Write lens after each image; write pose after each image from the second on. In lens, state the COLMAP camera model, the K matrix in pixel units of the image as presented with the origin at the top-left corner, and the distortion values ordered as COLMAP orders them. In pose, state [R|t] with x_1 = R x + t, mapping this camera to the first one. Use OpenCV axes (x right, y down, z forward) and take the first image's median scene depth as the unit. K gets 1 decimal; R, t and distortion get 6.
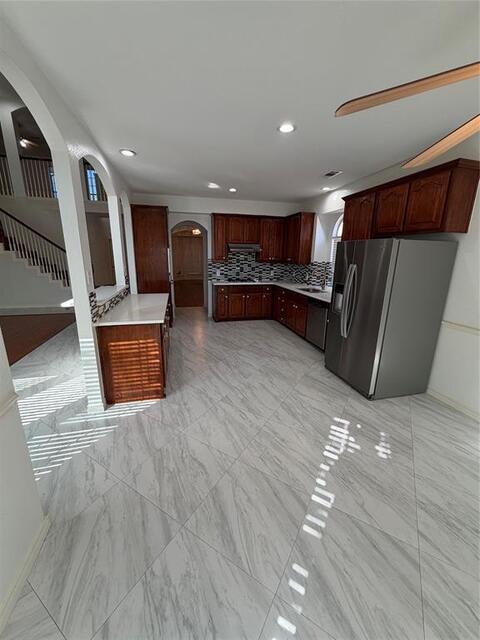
lens RADIAL K [[256.3, 0, 239.6], [0, 256.3, 319.3], [0, 0, 1]] dist [0.000860, -0.000154]
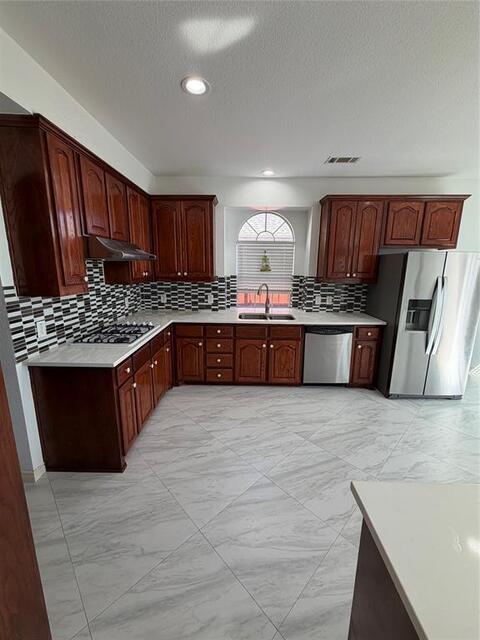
lens RADIAL K [[256.3, 0, 238.8], [0, 256.3, 316.9], [0, 0, 1]] dist [0.000860, -0.000154]
pose [[0.249296, -0.204951, 0.946492, -0.328162], [0.237401, 0.960461, 0.145447, -0.192297], [-0.938878, 0.188438, 0.288095, 0.724392]]
